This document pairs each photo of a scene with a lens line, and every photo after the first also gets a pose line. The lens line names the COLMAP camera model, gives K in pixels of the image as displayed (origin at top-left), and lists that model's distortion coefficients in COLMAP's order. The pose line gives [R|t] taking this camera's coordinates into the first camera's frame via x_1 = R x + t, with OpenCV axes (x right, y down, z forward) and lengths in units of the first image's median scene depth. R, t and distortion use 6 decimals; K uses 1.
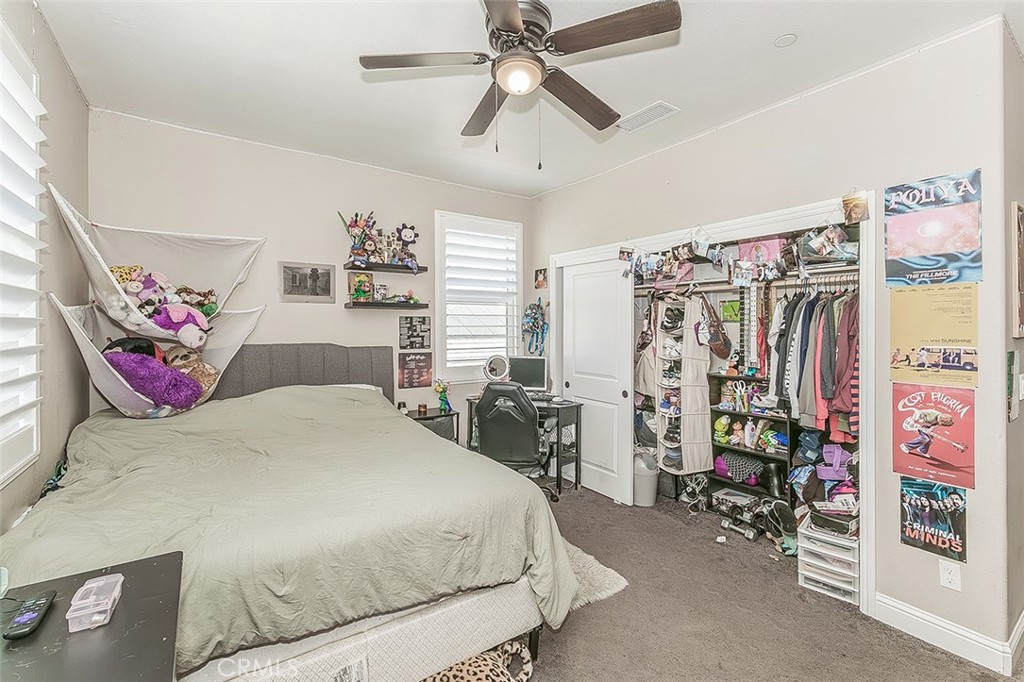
lens RADIAL K [[441.0, 0, 512.3], [0, 441.0, 333.2], [0, 0, 1]] dist [0.004487, -0.001187]
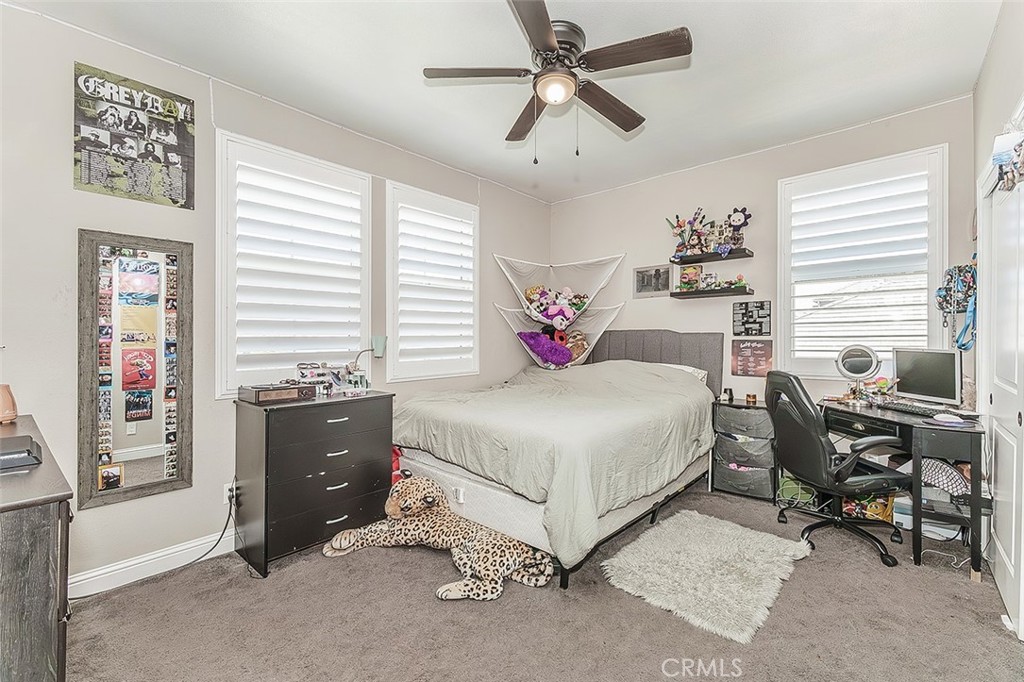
lens RADIAL K [[441.0, 0, 513.5], [0, 441.0, 339.2], [0, 0, 1]] dist [0.004487, -0.001187]
pose [[0.248161, 0.001402, -0.968718, 0.585052], [-0.006242, 0.999981, -0.000152, 0.047182], [0.968699, 0.006085, 0.248165, 0.274176]]
